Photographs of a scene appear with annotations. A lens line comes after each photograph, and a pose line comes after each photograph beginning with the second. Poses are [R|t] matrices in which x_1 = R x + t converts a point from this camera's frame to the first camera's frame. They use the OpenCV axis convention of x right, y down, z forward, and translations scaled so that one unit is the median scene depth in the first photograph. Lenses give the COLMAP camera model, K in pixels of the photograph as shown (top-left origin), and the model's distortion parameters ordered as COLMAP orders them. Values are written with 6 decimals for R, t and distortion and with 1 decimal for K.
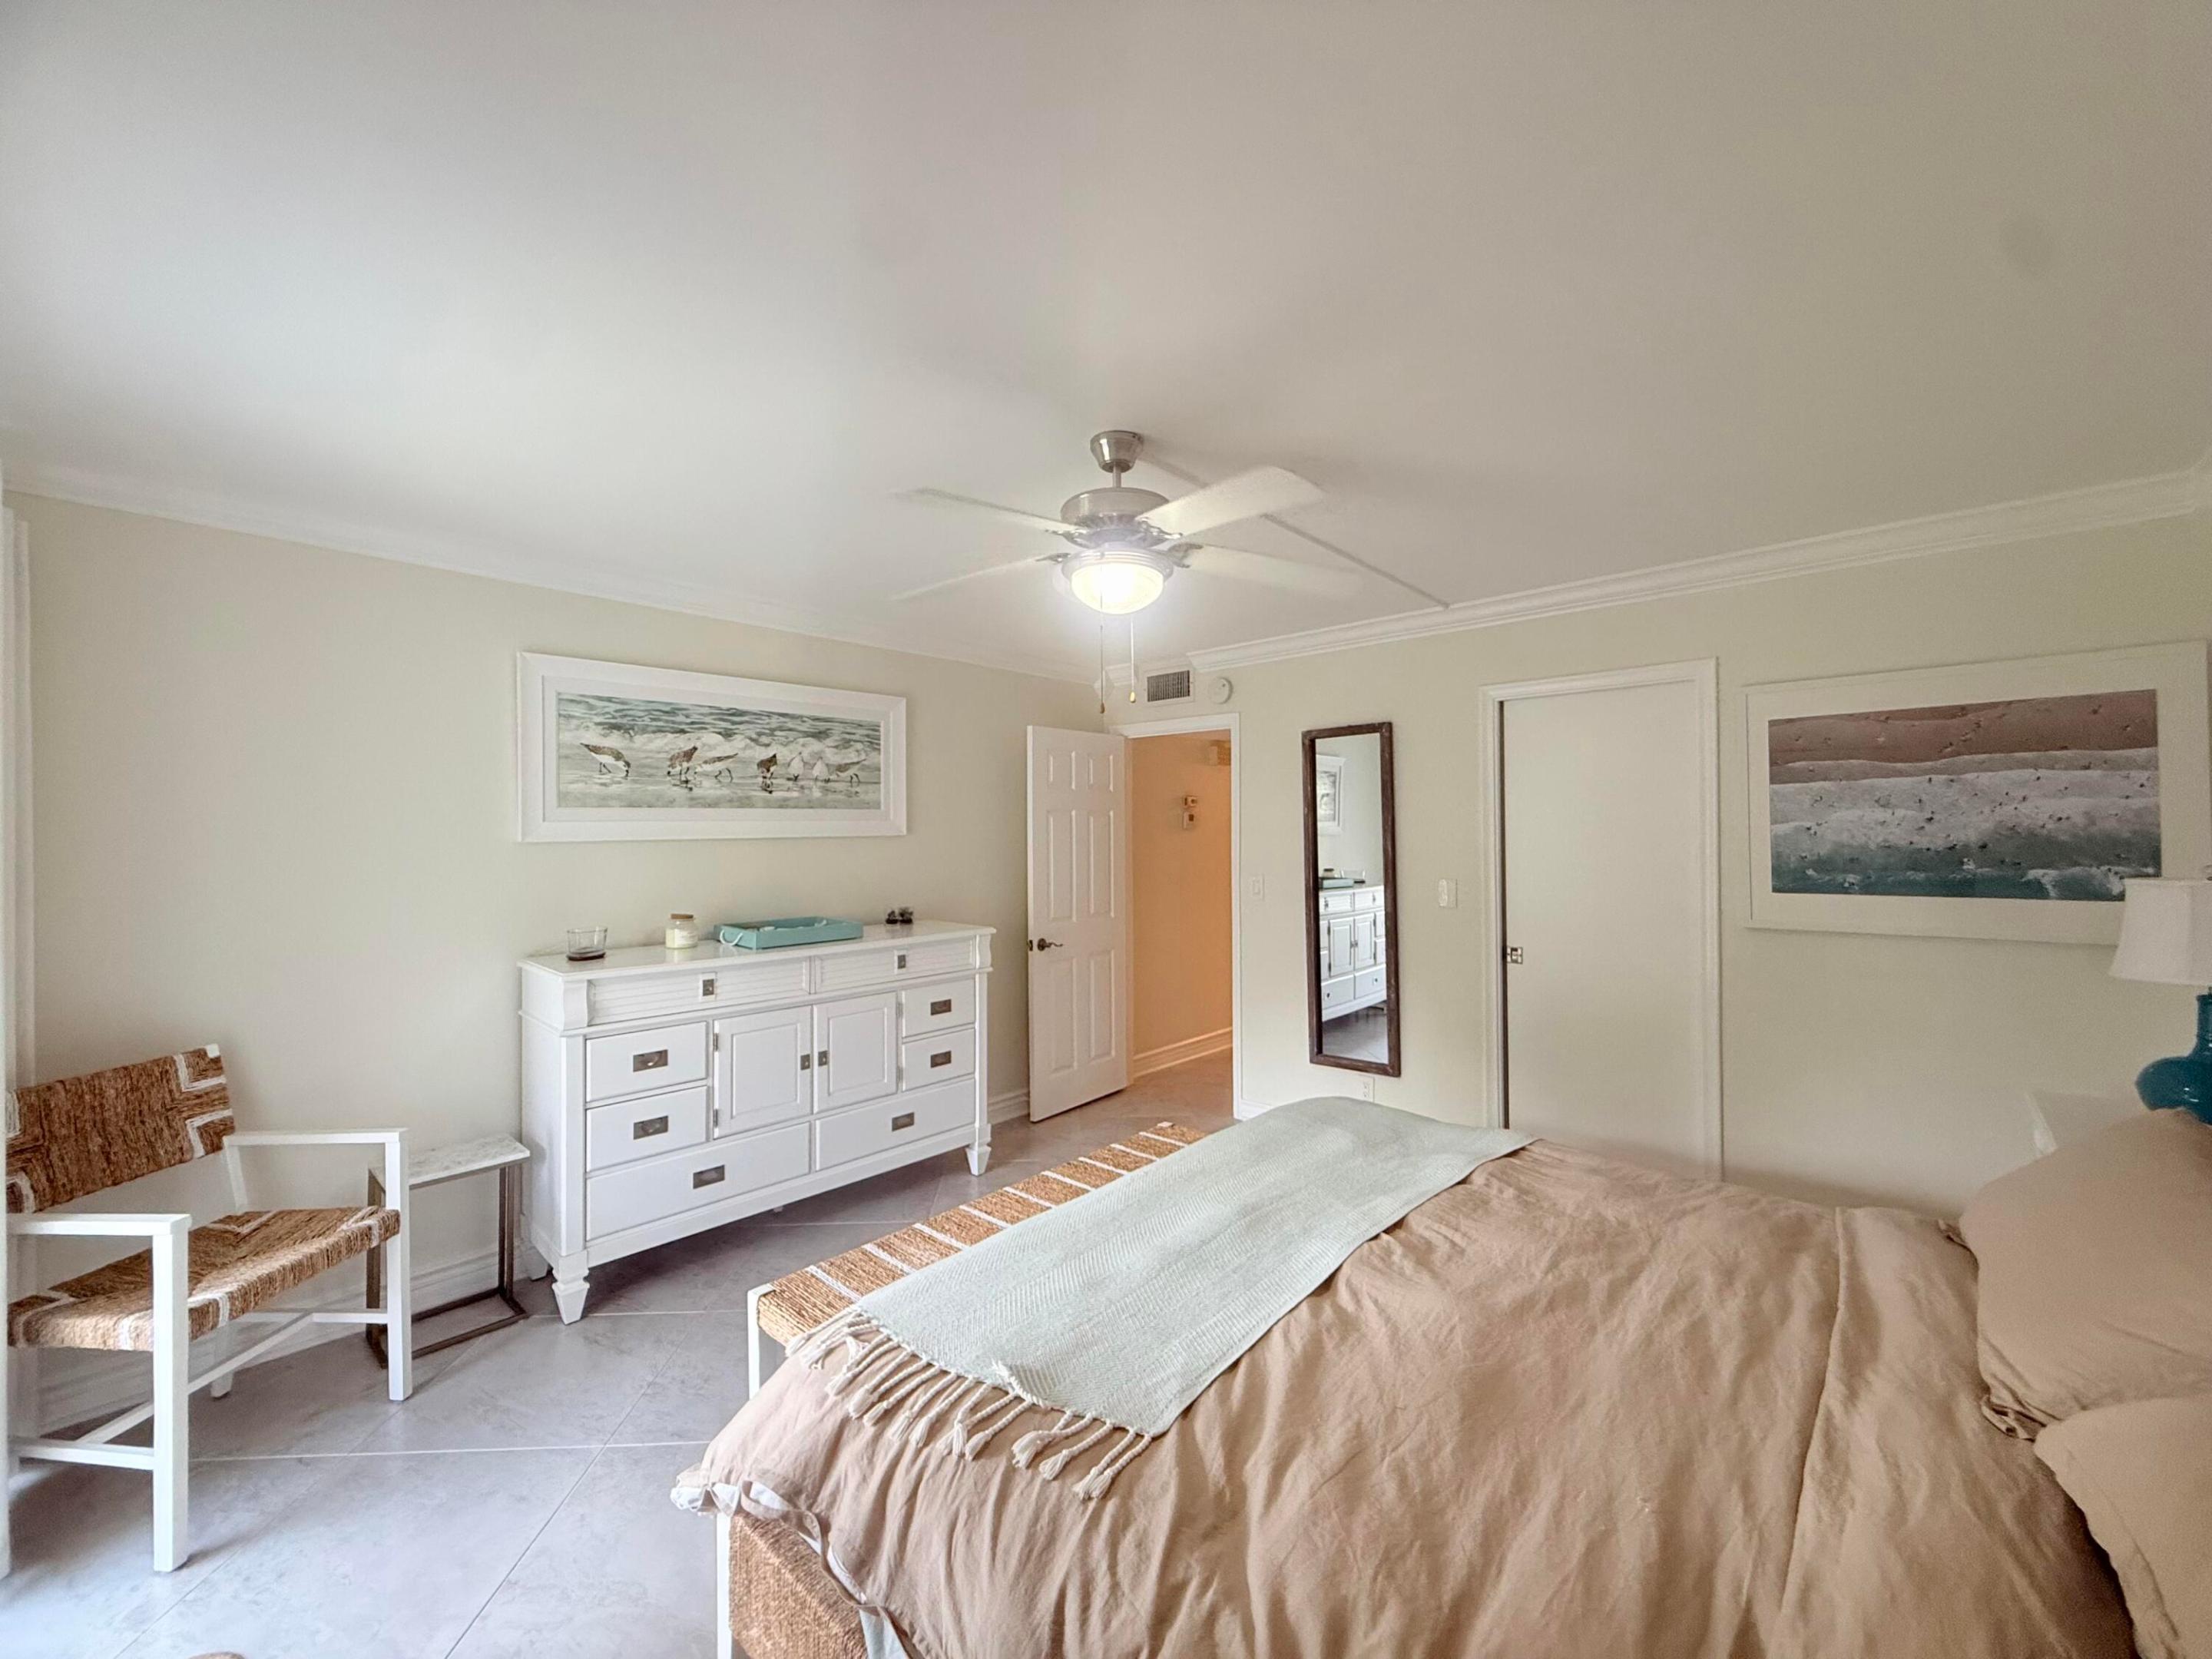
lens RADIAL K [[883.2, 0, 1097.7], [0, 883.2, 828.5], [0, 0, 1]] dist [0.000785, 0.000106]
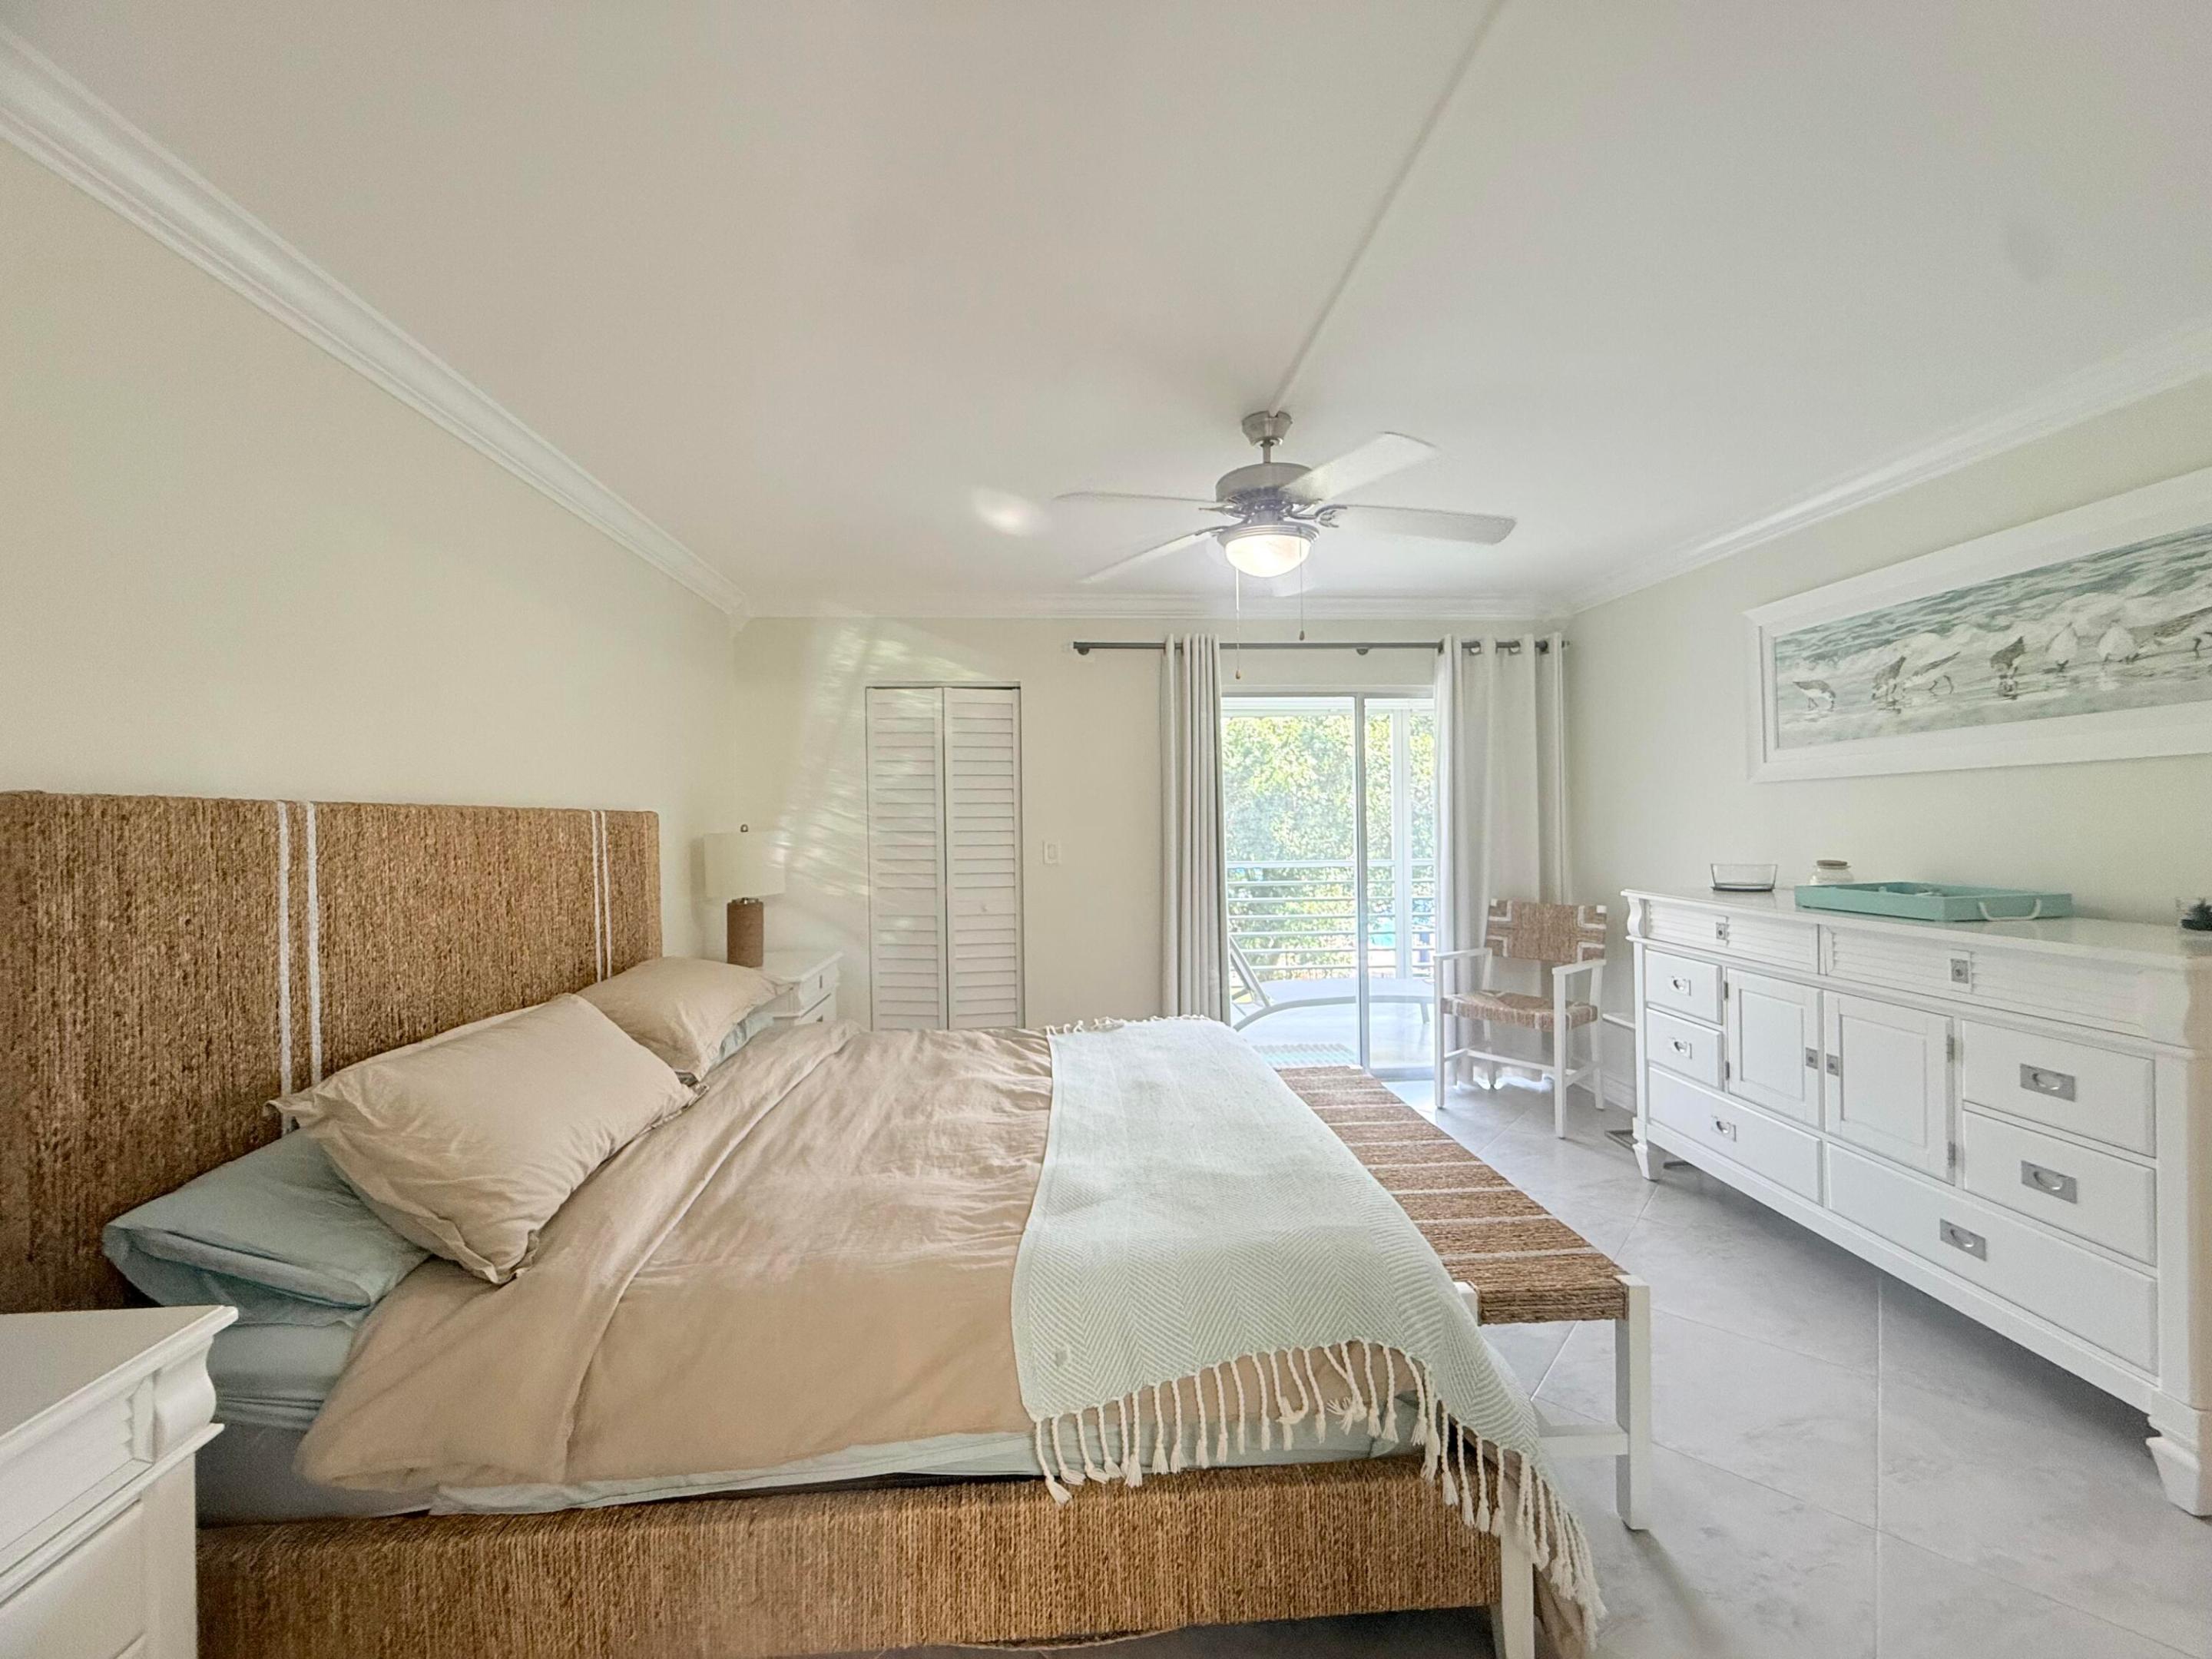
lens RADIAL K [[883.2, 0, 1097.7], [0, 883.2, 828.5], [0, 0, 1]] dist [0.000785, 0.000106]
pose [[-0.696125, 0.023767, -0.717527, 0.617458], [0.022339, 0.999685, 0.011440, 0.036340], [0.717573, -0.008065, -0.696436, 1.018620]]
